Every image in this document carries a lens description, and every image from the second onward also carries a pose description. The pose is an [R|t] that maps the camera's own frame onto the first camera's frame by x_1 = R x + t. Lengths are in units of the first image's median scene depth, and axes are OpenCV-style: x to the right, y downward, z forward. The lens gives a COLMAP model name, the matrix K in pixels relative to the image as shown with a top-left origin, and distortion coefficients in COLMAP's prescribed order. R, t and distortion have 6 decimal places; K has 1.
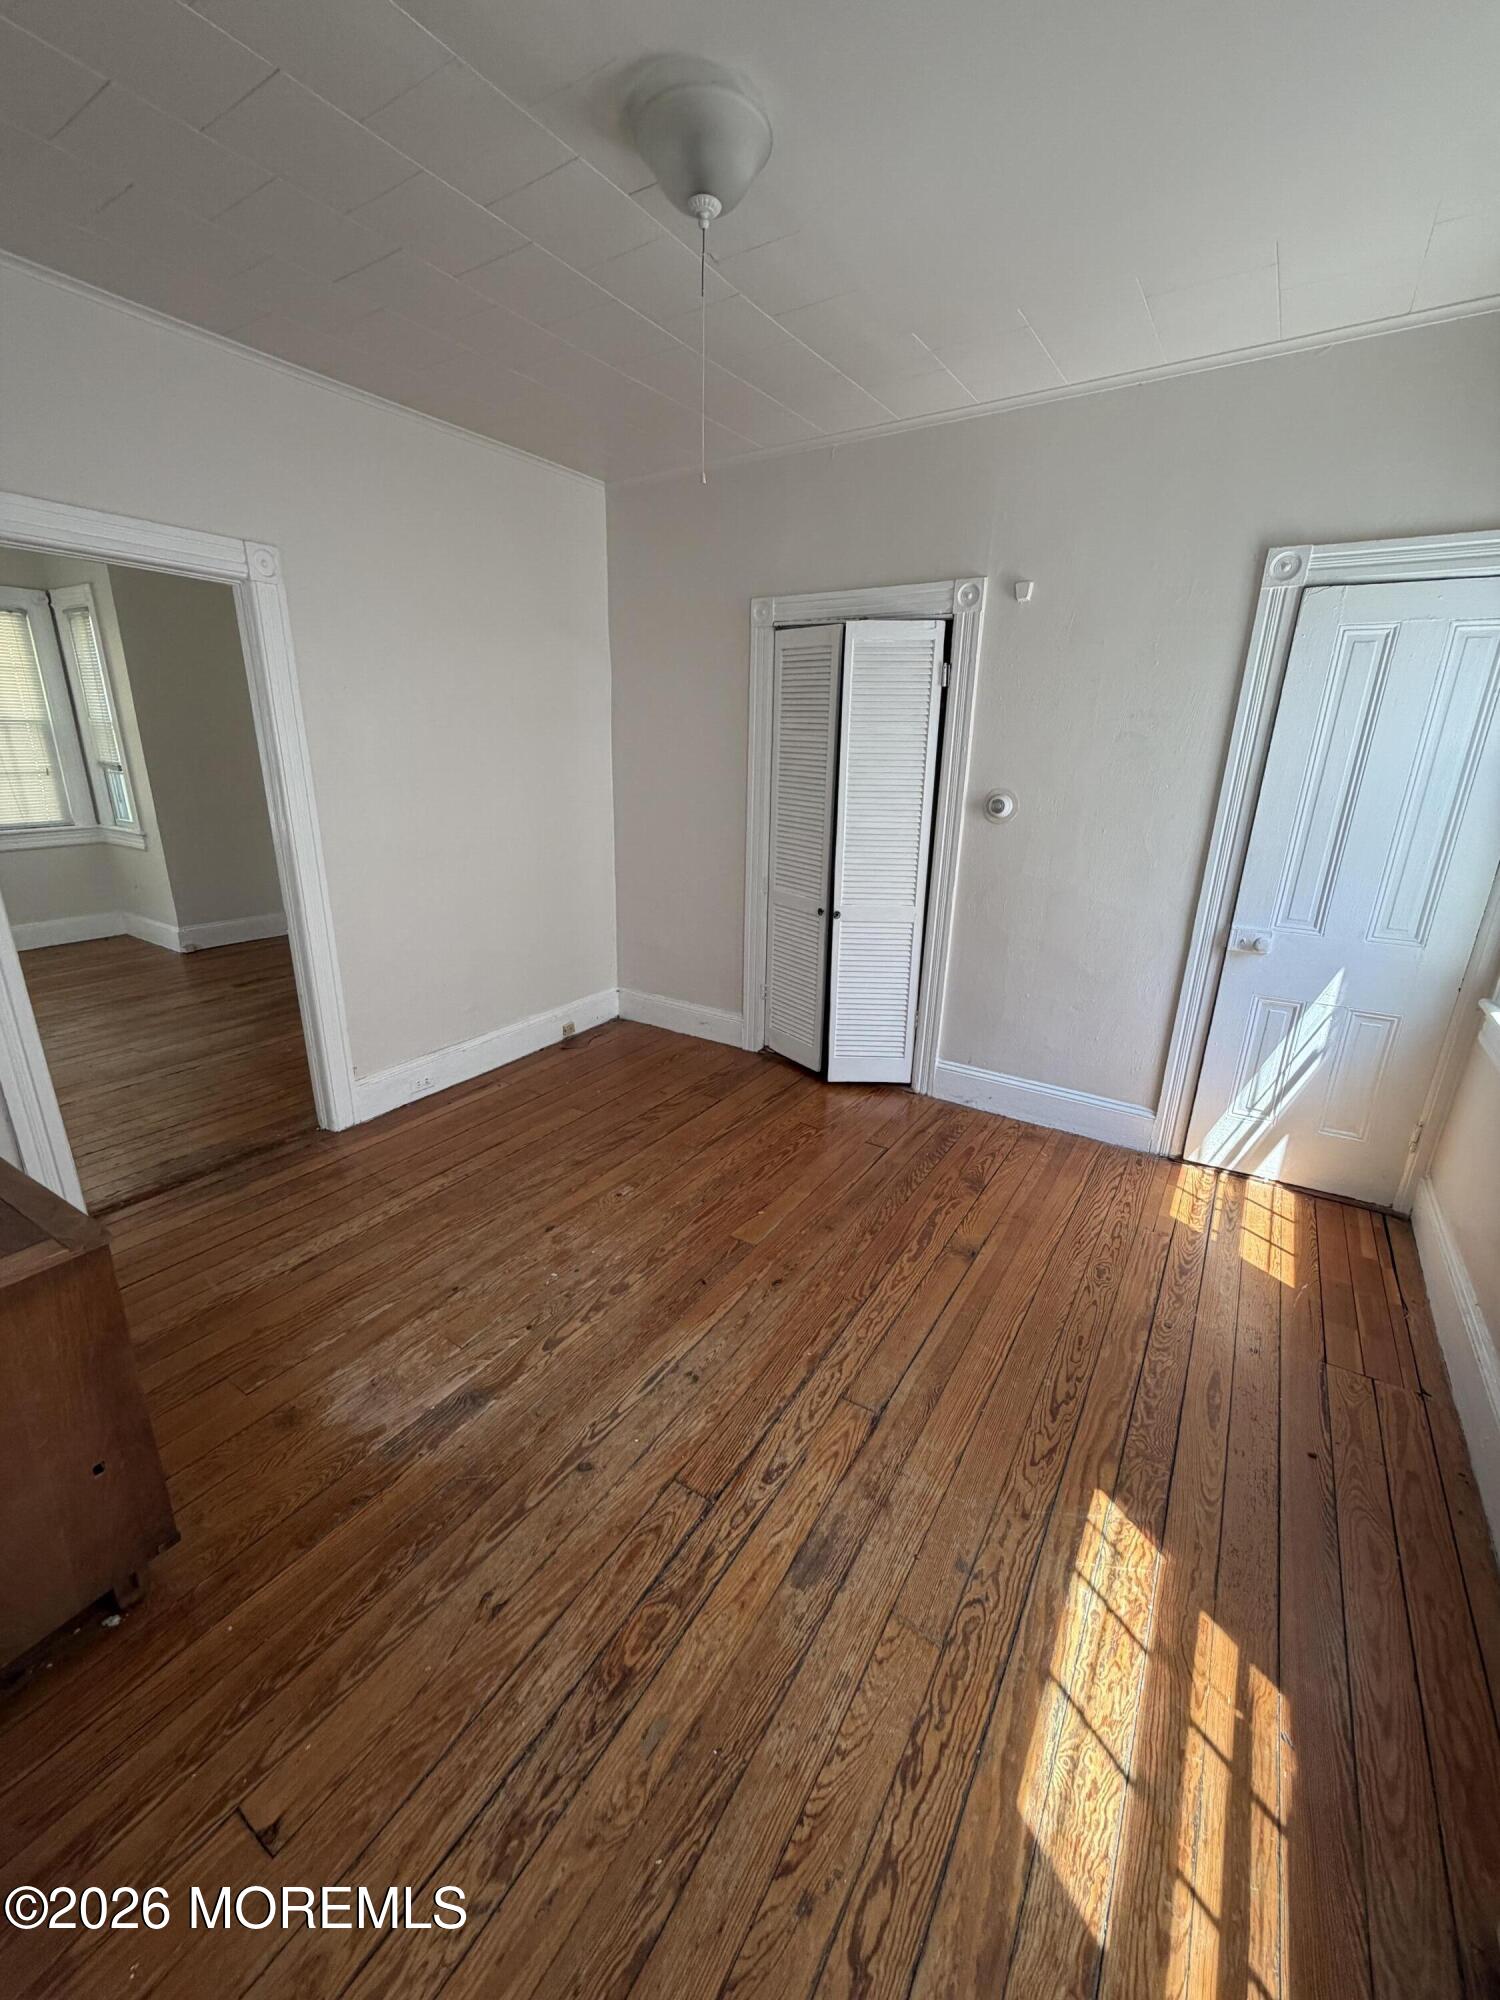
lens RADIAL K [[797.7, 0, 750.0], [0, 797.7, 1000.0], [0, 0, 1]] dist [0.000868, 0.000170]
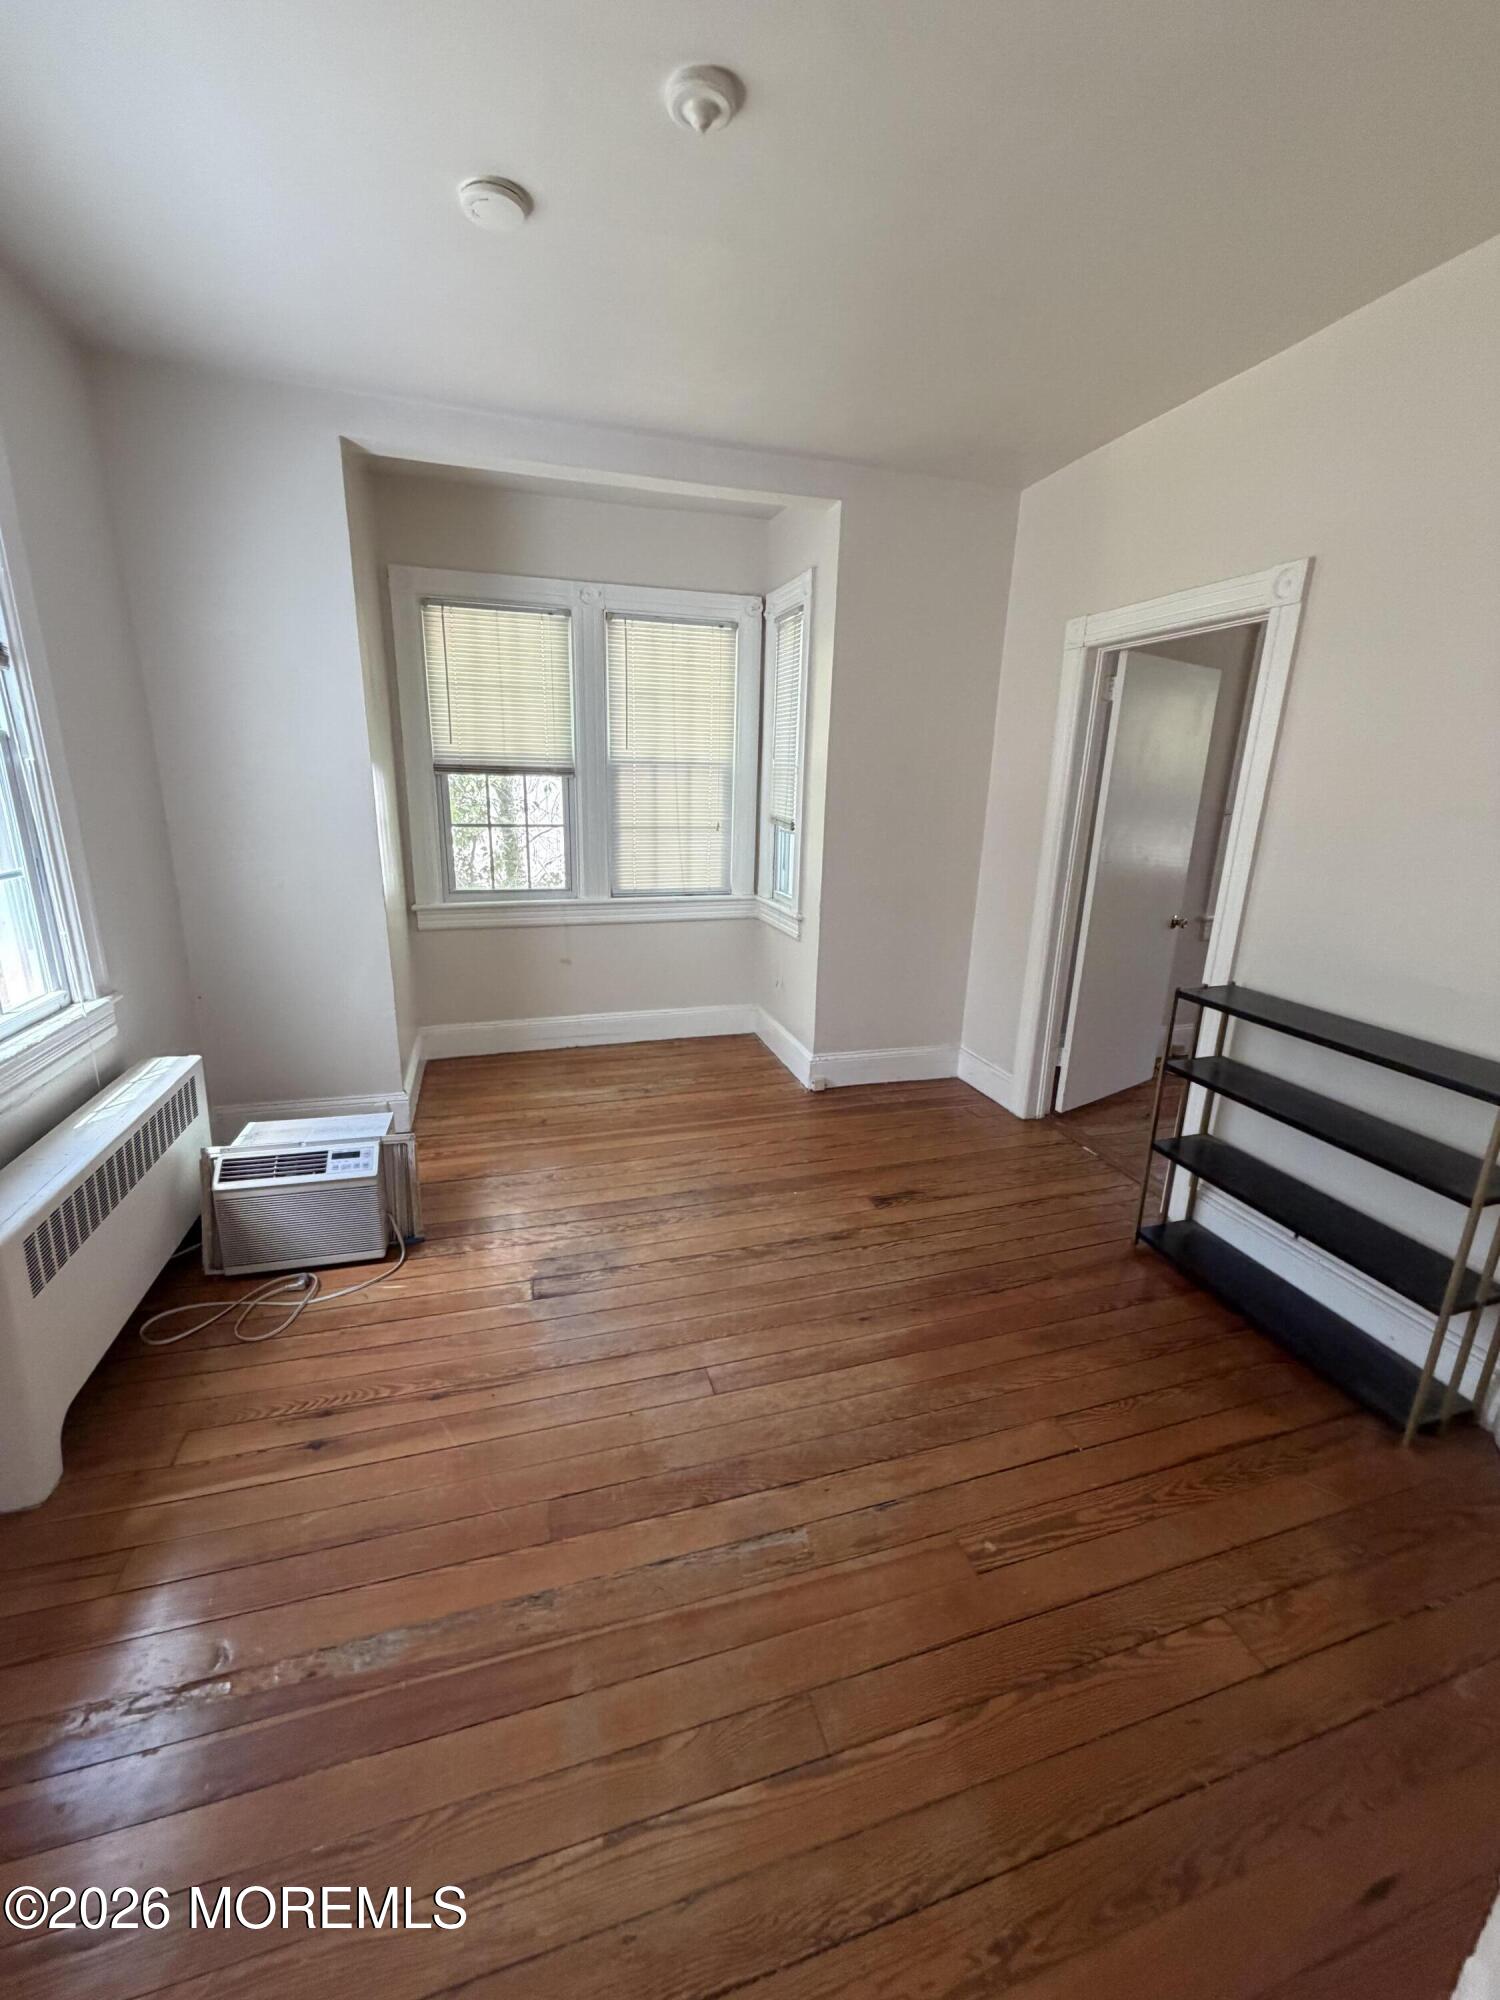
lens RADIAL K [[797.7, 0, 750.0], [0, 797.7, 1000.0], [0, 0, 1]] dist [0.000868, 0.000170]
pose [[0.768093, 0.168282, -0.617830, -0.345192], [-0.202449, 0.979178, 0.015016, -0.139665], [0.607492, 0.113546, 0.786168, 0.425075]]
